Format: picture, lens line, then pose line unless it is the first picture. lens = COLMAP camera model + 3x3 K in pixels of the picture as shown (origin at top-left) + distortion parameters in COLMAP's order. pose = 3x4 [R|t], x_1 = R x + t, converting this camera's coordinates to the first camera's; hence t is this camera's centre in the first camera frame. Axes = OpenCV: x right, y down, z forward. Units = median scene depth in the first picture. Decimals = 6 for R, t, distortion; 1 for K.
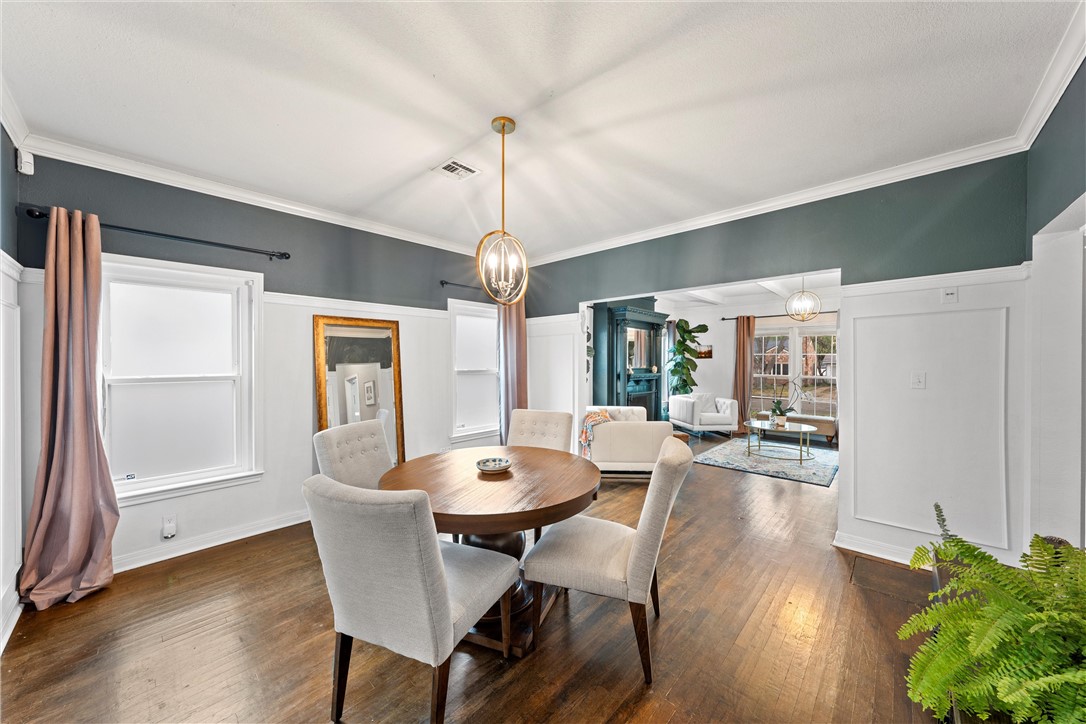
lens RADIAL K [[373.4, 0, 540.7], [0, 373.4, 367.0], [0, 0, 1]] dist [-0.000355, -0.000084]
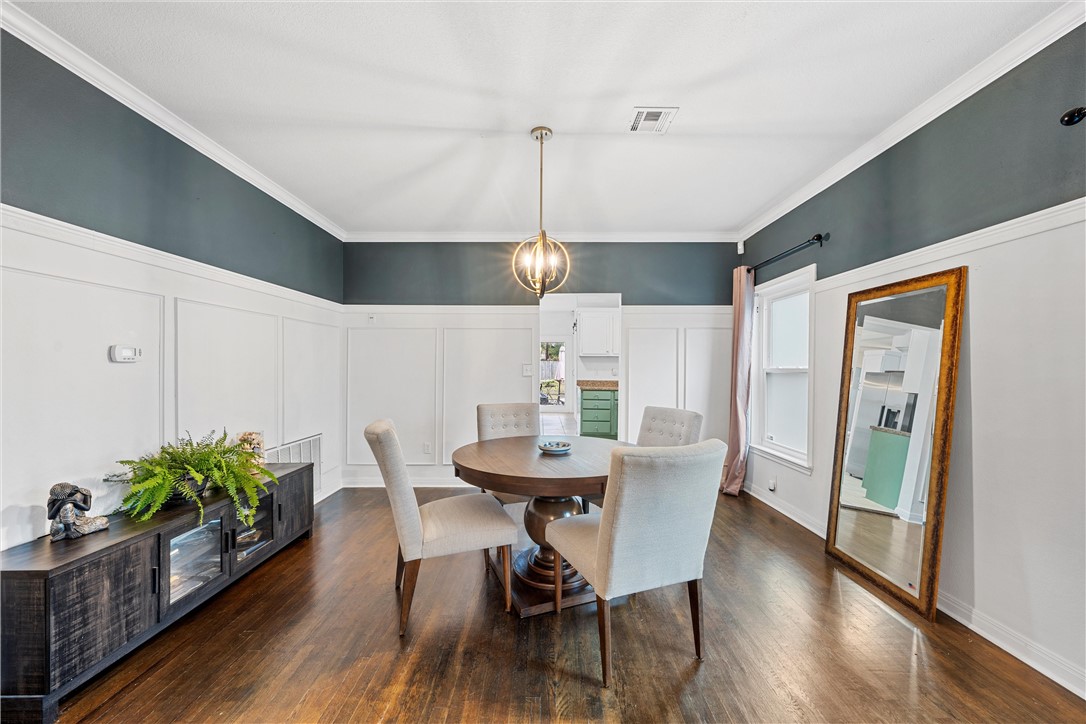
lens RADIAL K [[373.4, 0, 540.7], [0, 373.4, 367.0], [0, 0, 1]] dist [-0.000355, -0.000084]
pose [[-0.718473, 0.010884, -0.695469, 0.415143], [-0.004903, 0.999773, 0.020712, 0.003179], [0.695537, 0.018291, -0.718257, 1.119332]]
